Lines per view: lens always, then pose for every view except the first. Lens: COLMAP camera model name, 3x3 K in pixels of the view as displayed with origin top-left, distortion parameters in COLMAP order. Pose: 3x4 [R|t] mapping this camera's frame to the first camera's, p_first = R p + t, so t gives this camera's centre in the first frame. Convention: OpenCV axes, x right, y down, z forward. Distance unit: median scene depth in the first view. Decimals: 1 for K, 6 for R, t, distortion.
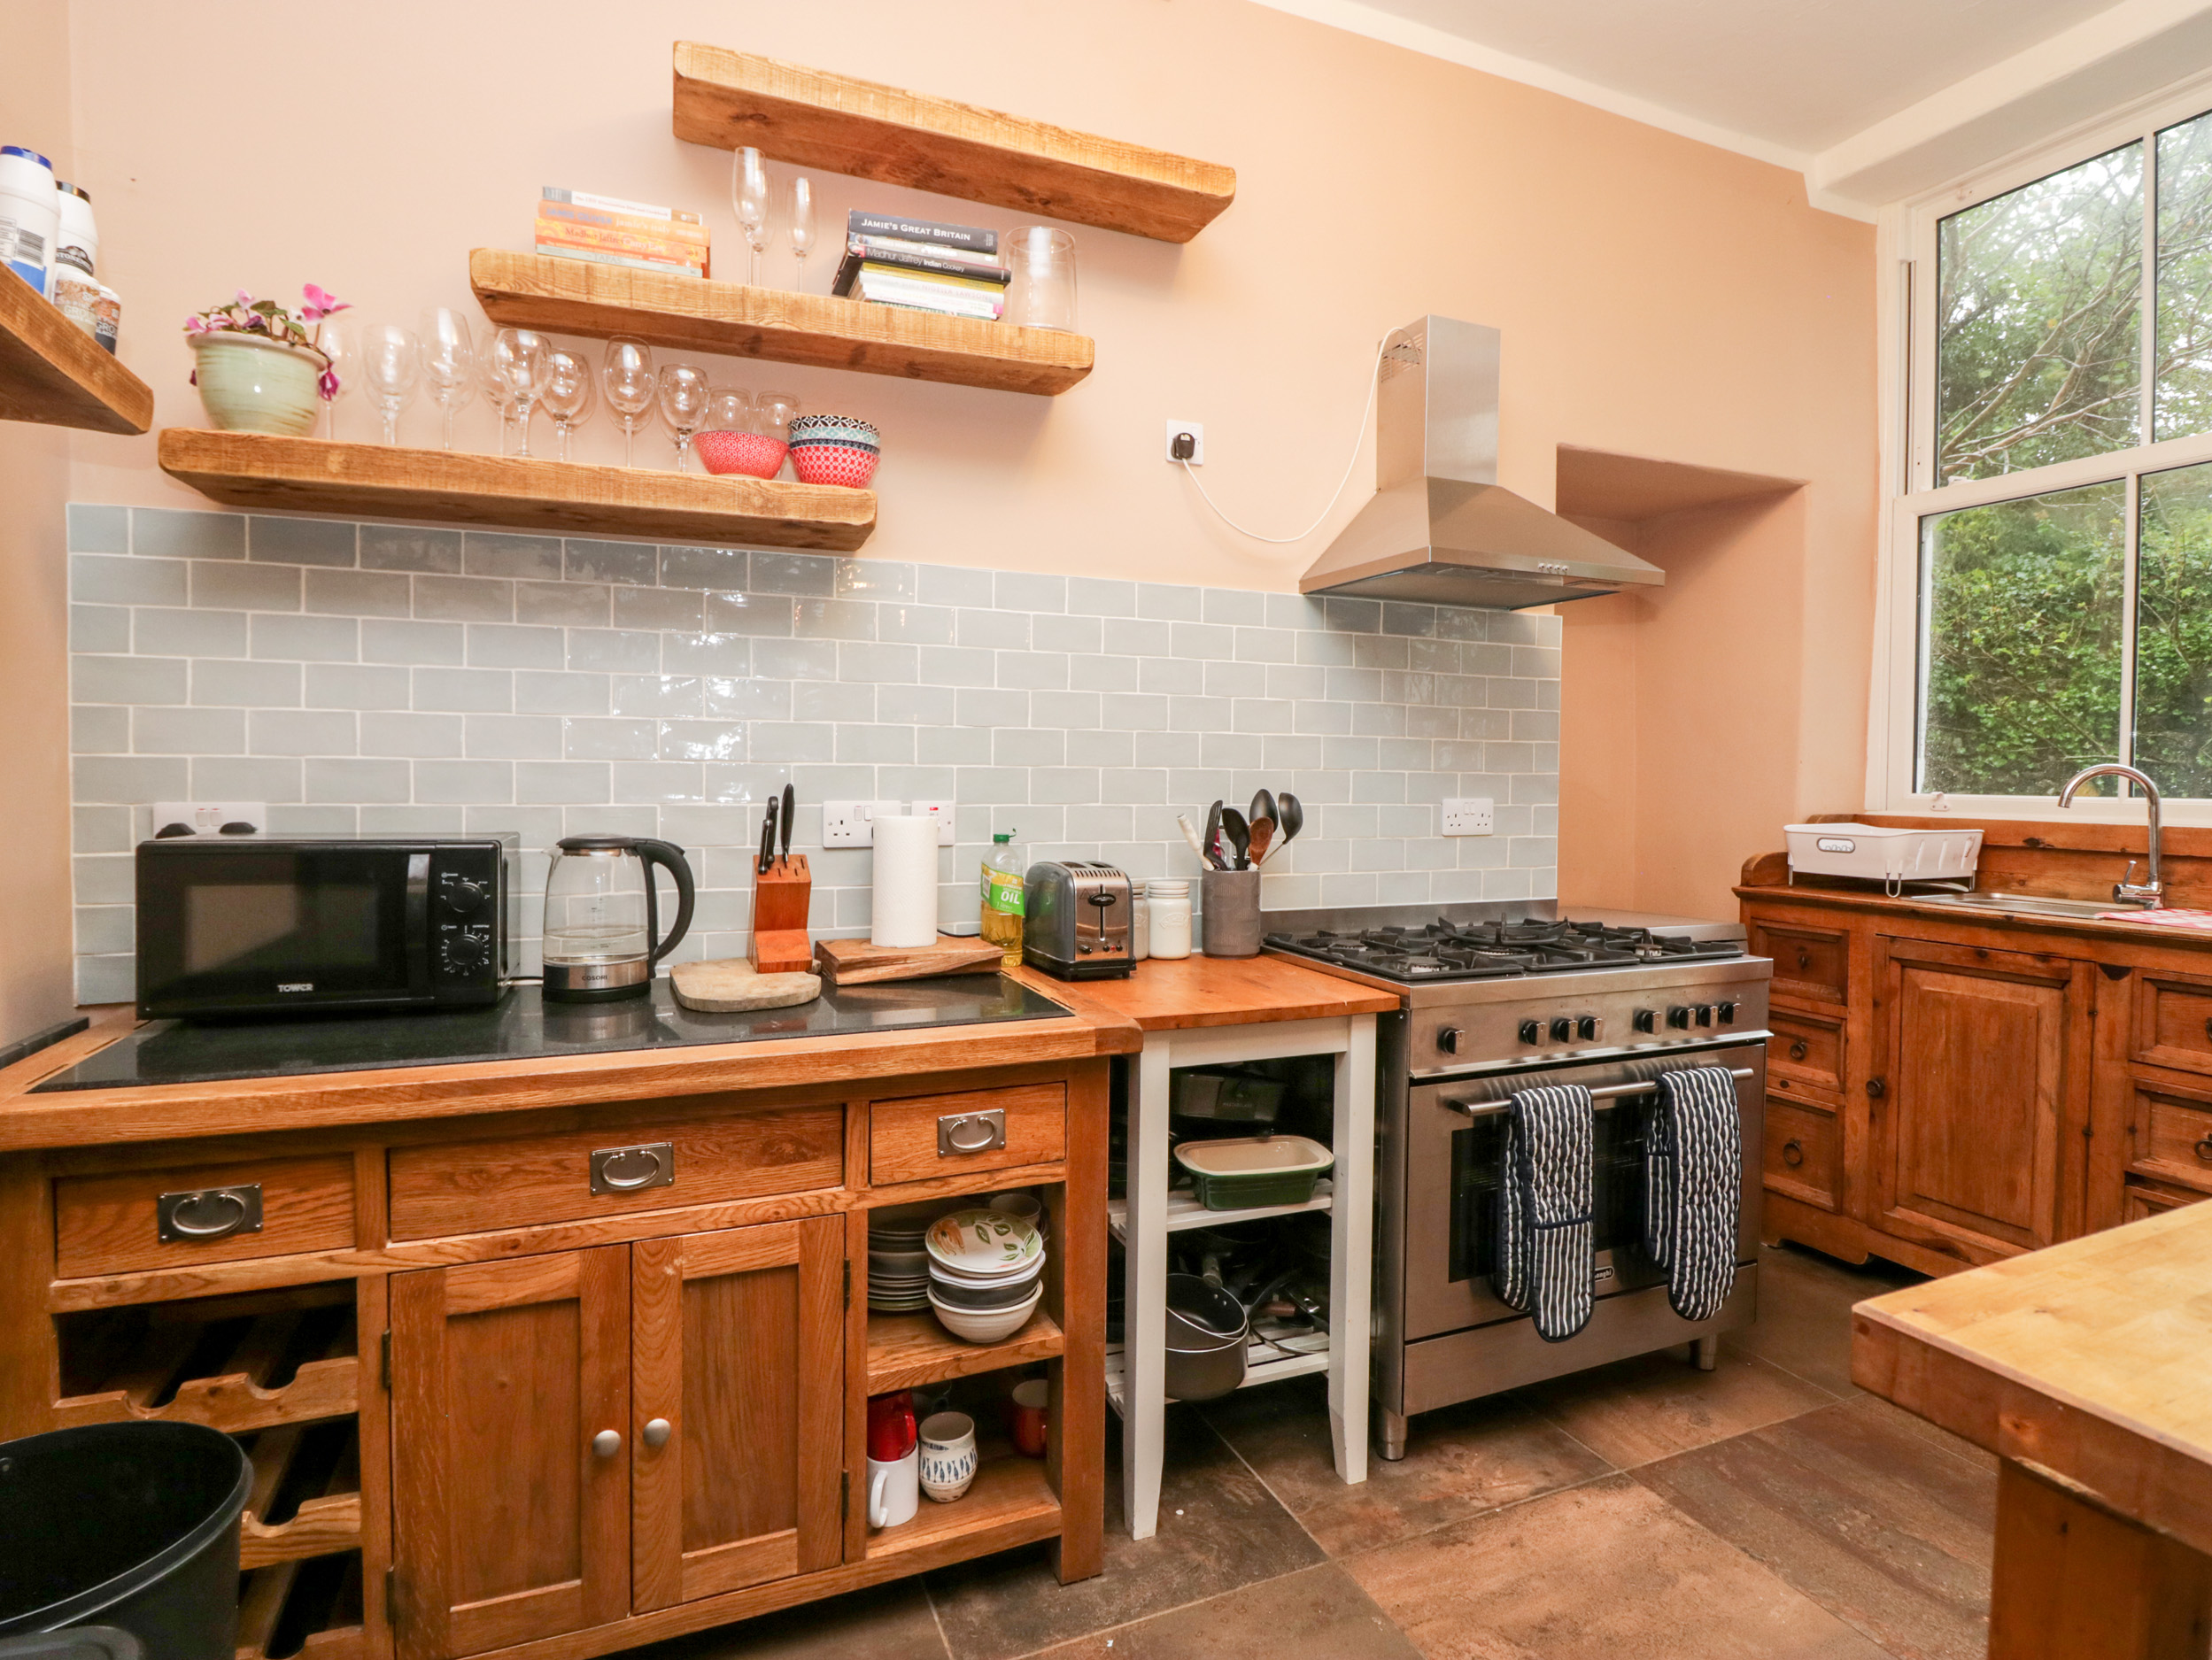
lens RADIAL K [[1147.5, 0, 1106.0], [0, 1147.5, 813.3], [0, 0, 1]] dist [0.000483, -0.014527]
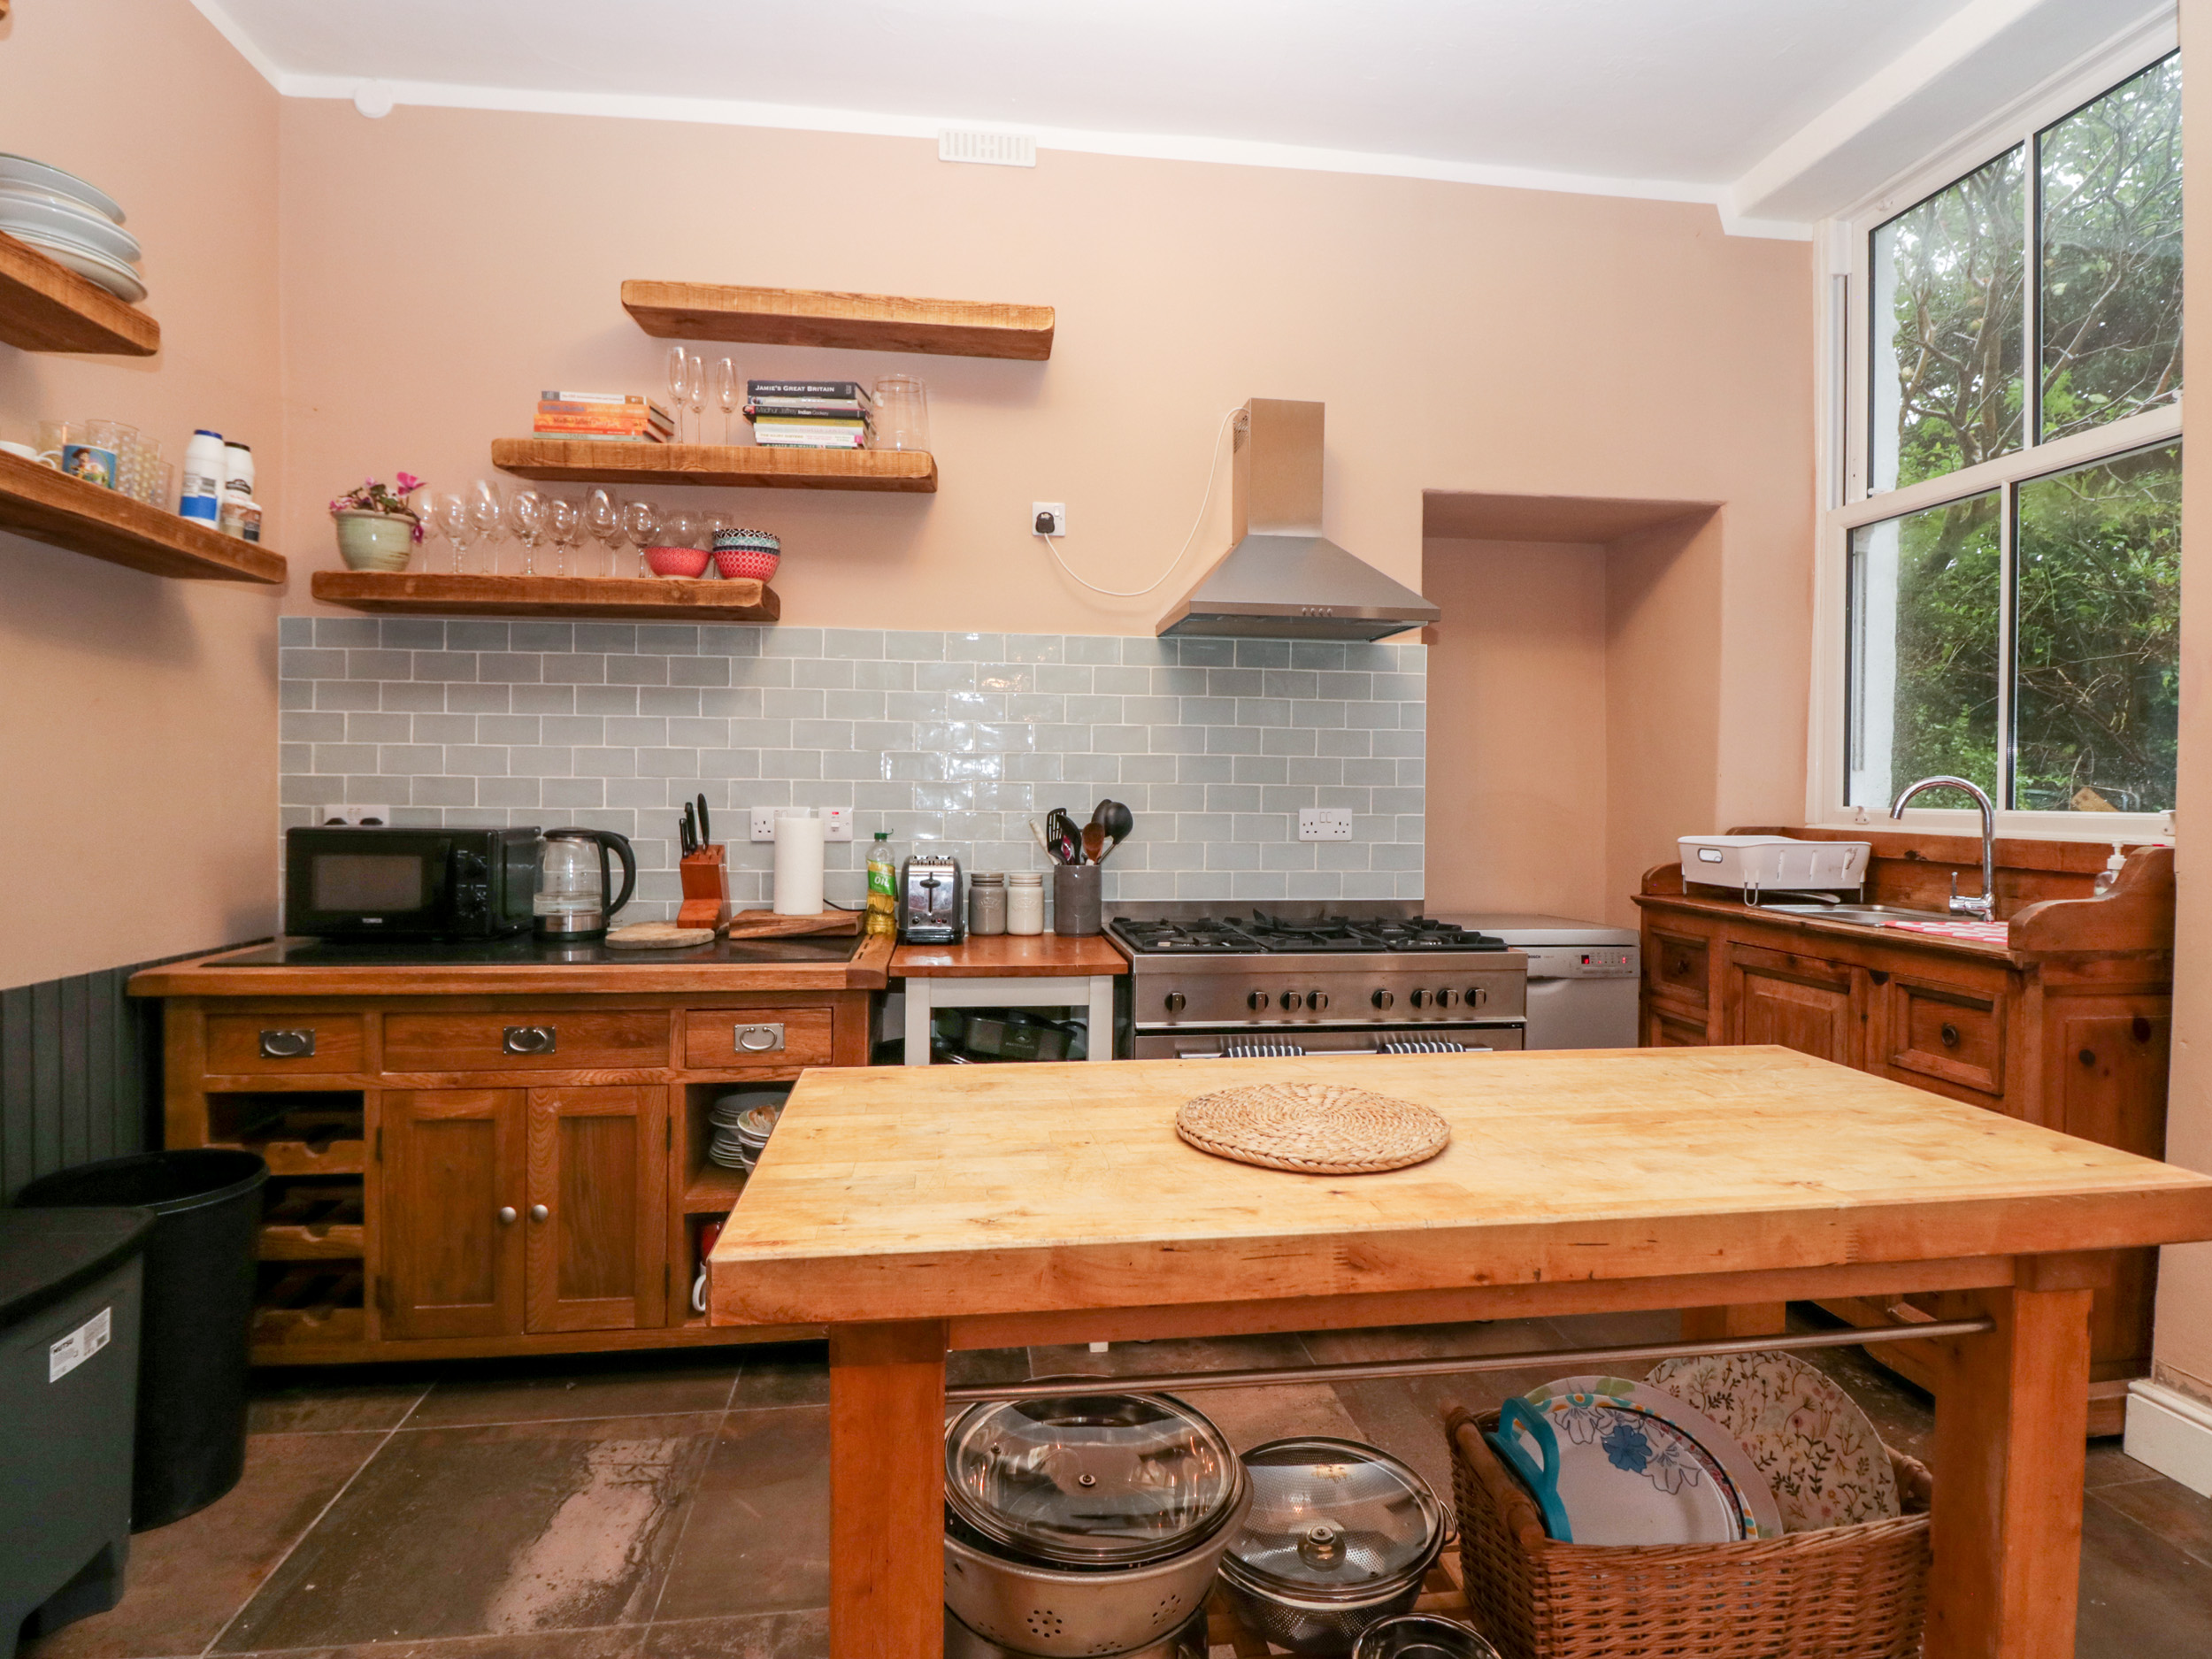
lens RADIAL K [[1183.6, 0, 1109.8], [0, 1183.6, 813.0], [0, 0, 1]] dist [0.003713, -0.017272]
pose [[0.964699, 0.005041, -0.263307, 0.568861], [-0.009122, 0.999856, -0.014279, 0.013688], [0.263197, 0.016177, 0.964606, -0.253624]]
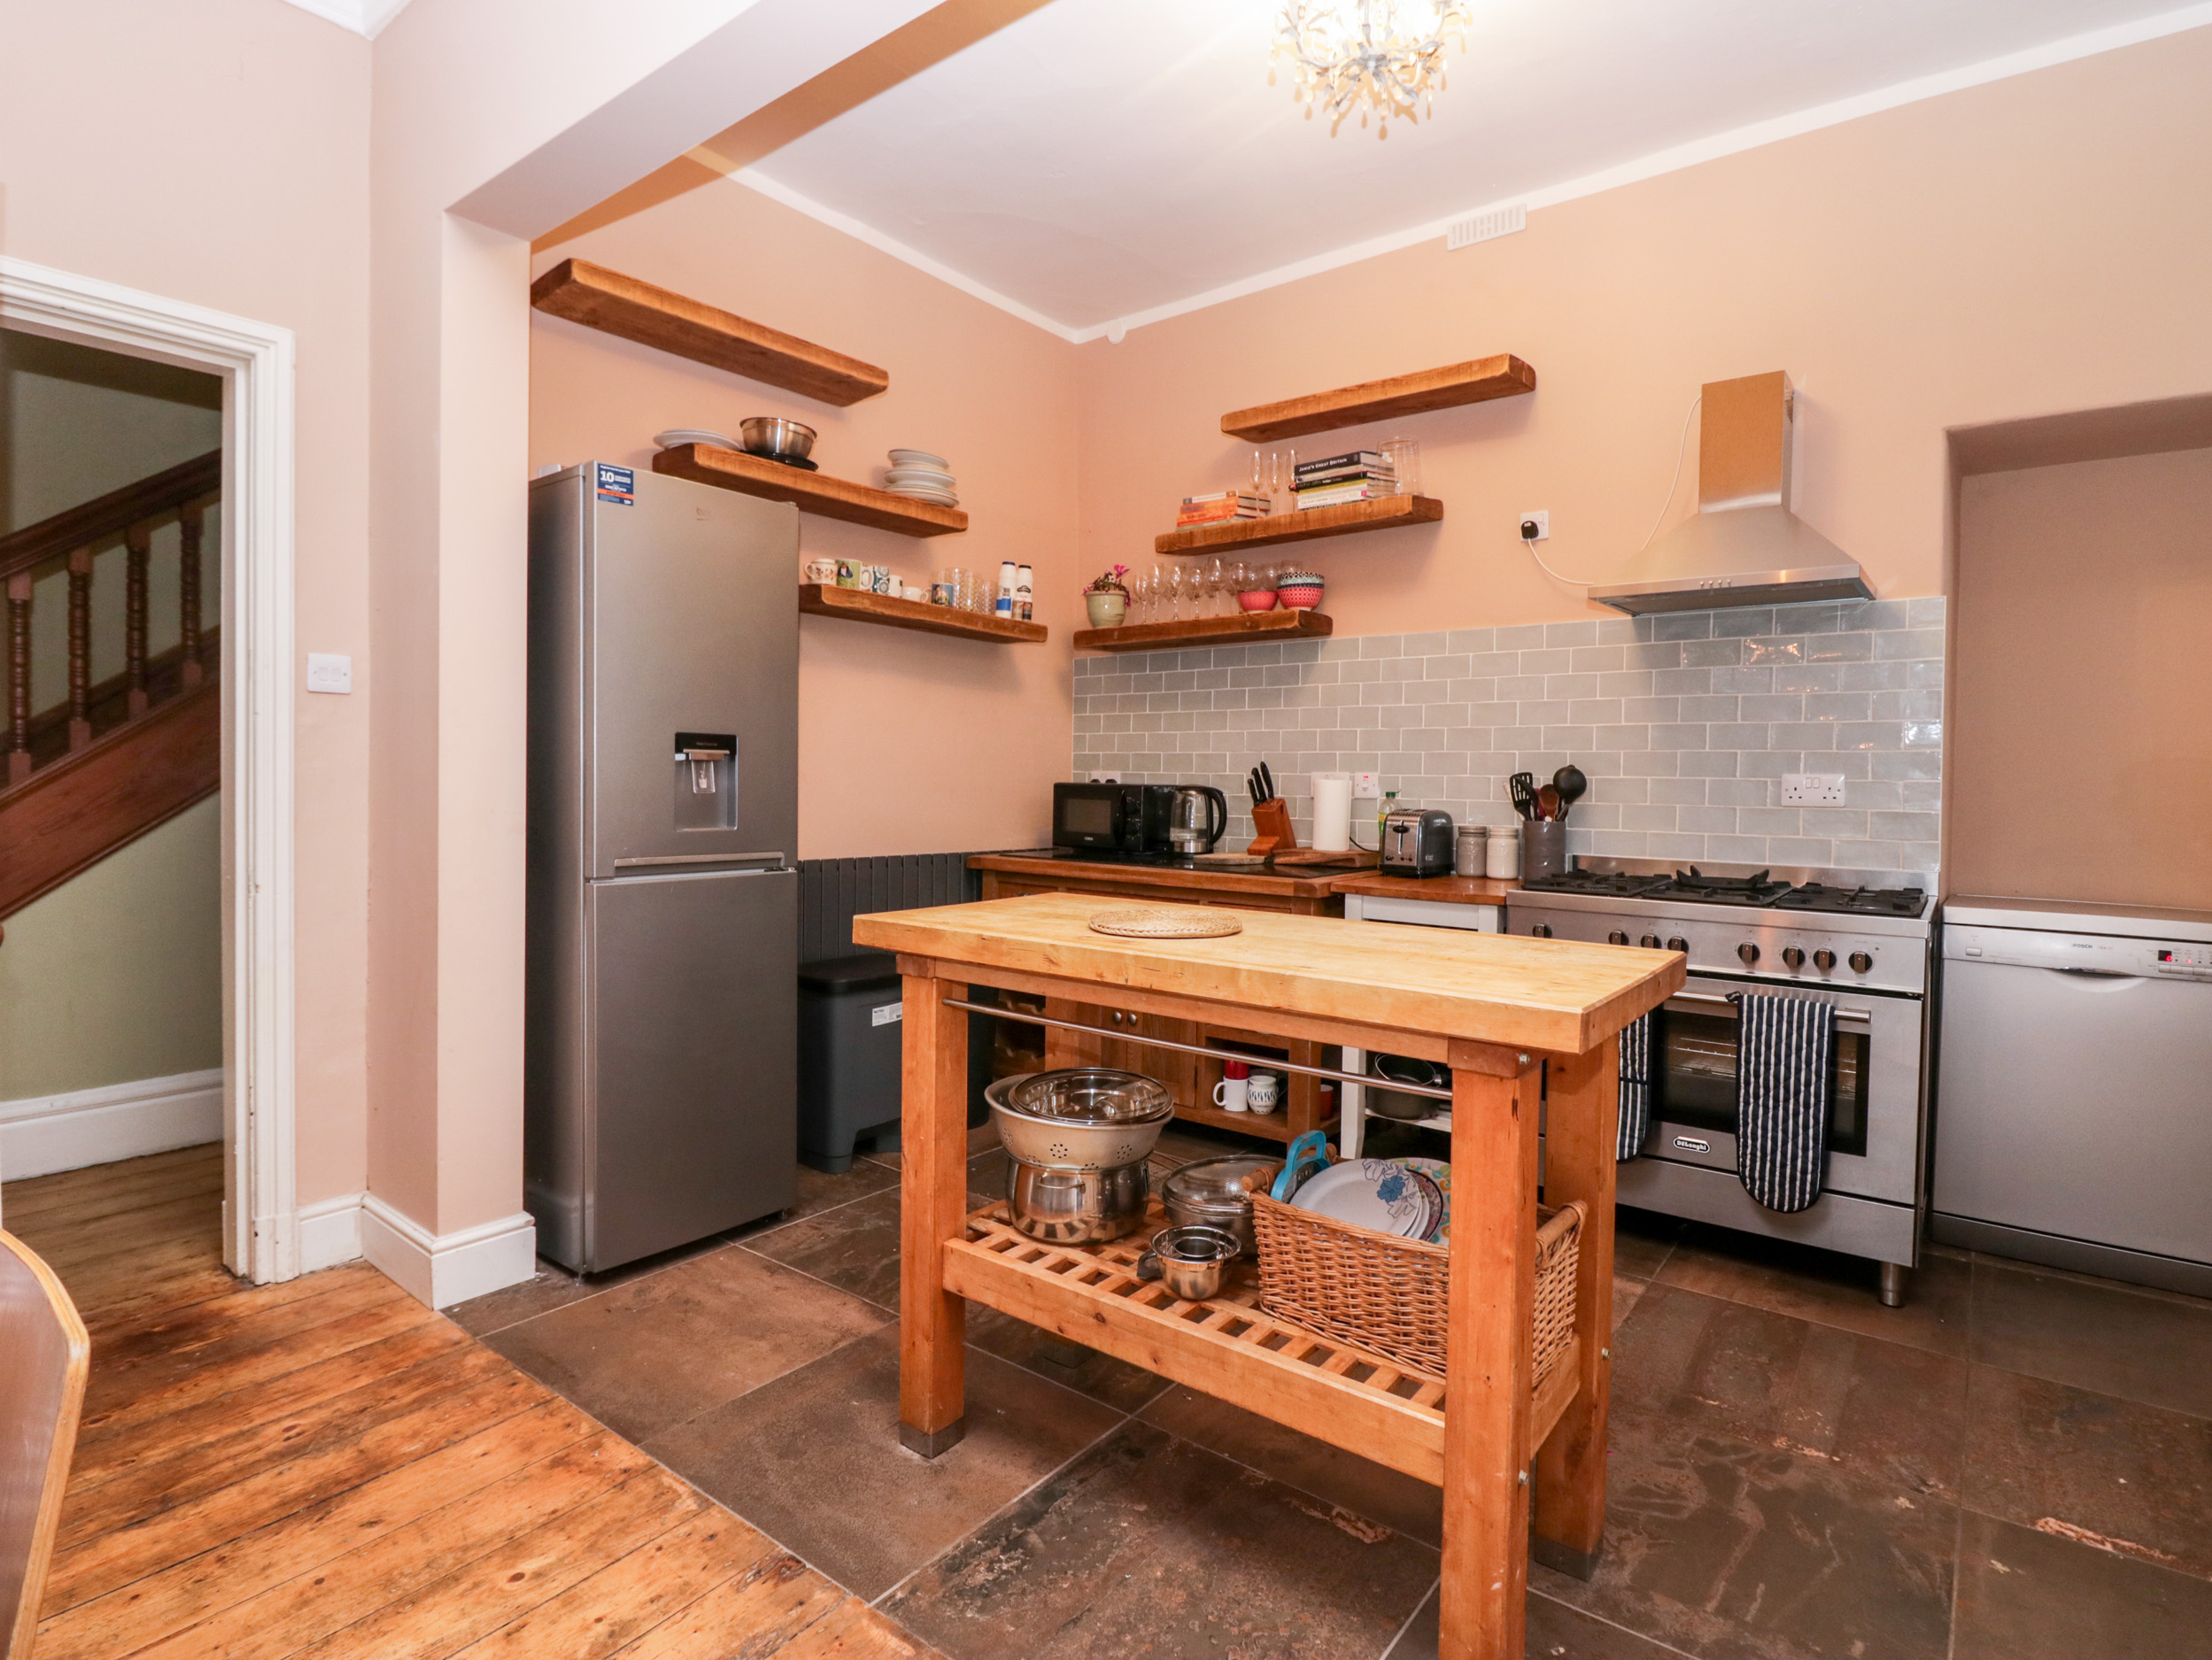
lens RADIAL K [[1147.5, 0, 1106.0], [0, 1147.5, 813.3], [0, 0, 1]] dist [0.000483, -0.014527]
pose [[0.477545, 0.026570, -0.878206, 1.318557], [-0.034948, 0.999326, 0.011230, 0.050348], [0.877912, 0.025329, 0.478151, -0.190034]]
